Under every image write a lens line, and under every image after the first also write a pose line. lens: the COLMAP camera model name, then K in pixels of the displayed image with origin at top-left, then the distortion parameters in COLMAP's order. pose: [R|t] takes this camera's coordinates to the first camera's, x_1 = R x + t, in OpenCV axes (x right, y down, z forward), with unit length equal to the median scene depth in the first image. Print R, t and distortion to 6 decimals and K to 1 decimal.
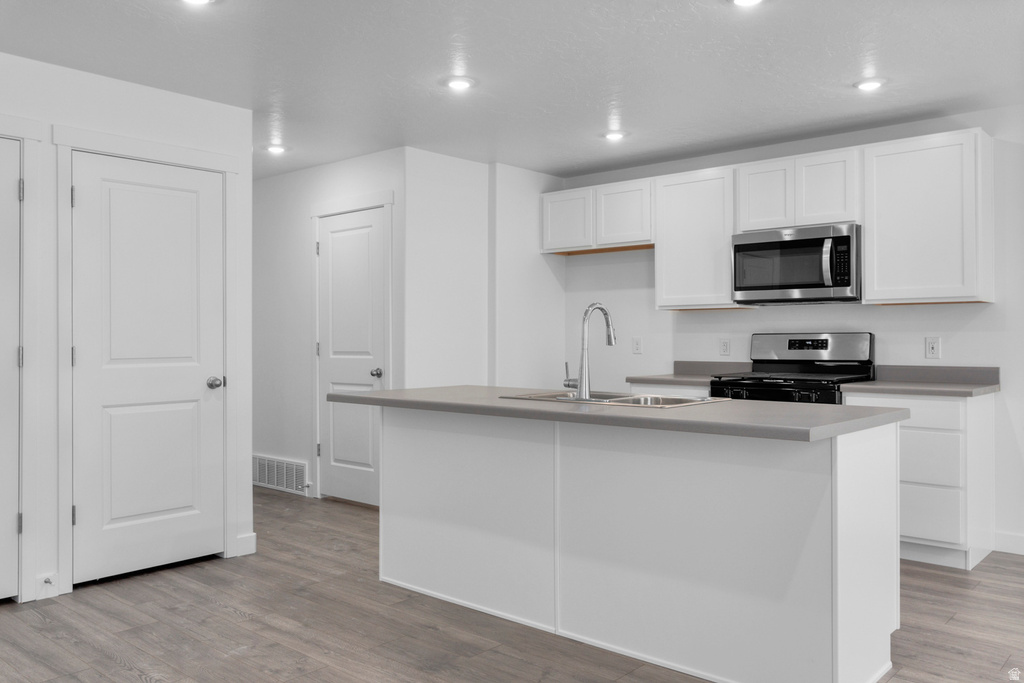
lens RADIAL K [[800.7, 0, 514.7], [0, 800.7, 338.9], [0, 0, 1]] dist [-0.010646, 0.002878]
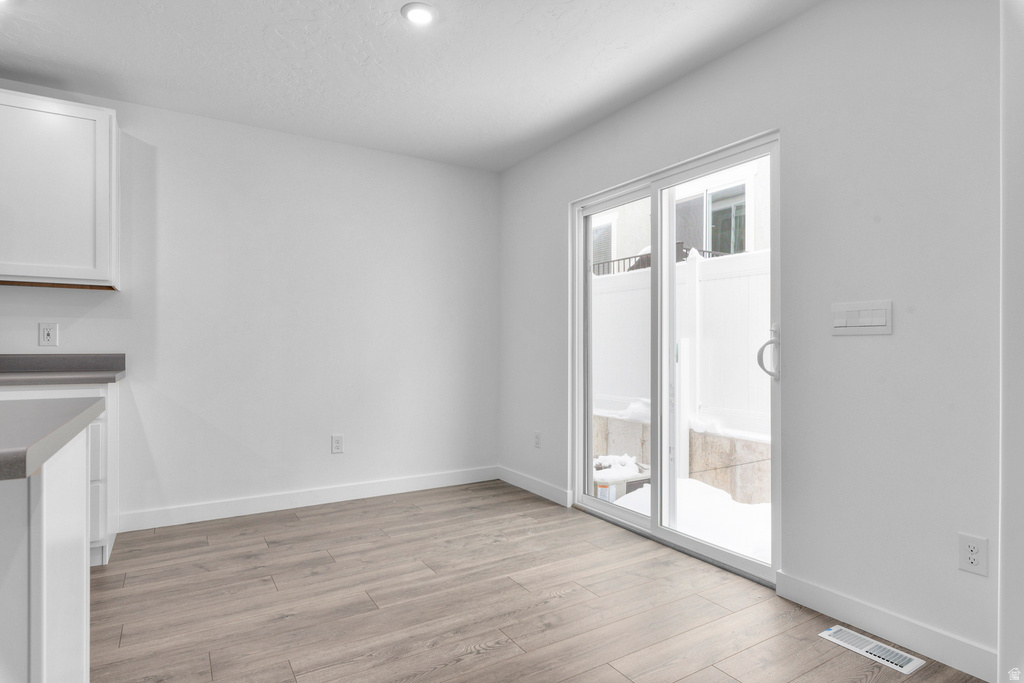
lens RADIAL K [[554.5, 0, 508.8], [0, 554.5, 343.8], [0, 0, 1]] dist [0.000179, -0.000717]
pose [[0.295047, 0.006025, 0.955464, 0.081577], [-0.003129, 0.999981, -0.005339, 0.029771], [-0.955478, -0.001415, 0.295061, 0.371513]]
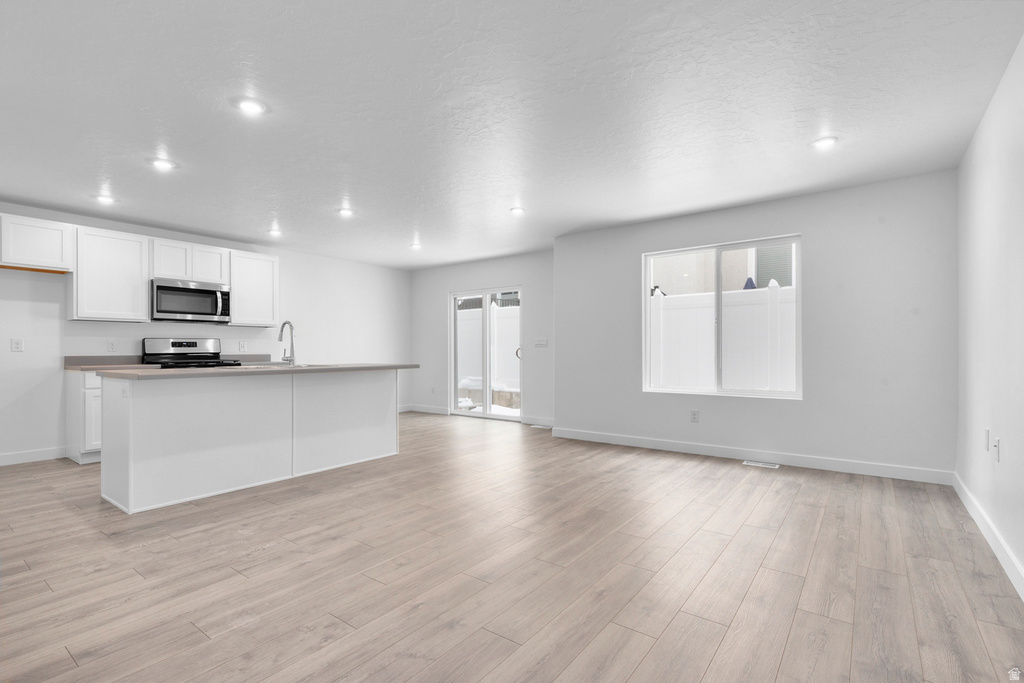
lens RADIAL K [[478.5, 0, 510.9], [0, 478.5, 347.4], [0, 0, 1]] dist [-0.020677, 0.002358]
pose [[-0.077316, 0.009060, 0.996965, -1.057210], [0.003997, 0.999953, -0.008778, 0.034986], [-0.996999, 0.003306, -0.077349, 0.449892]]
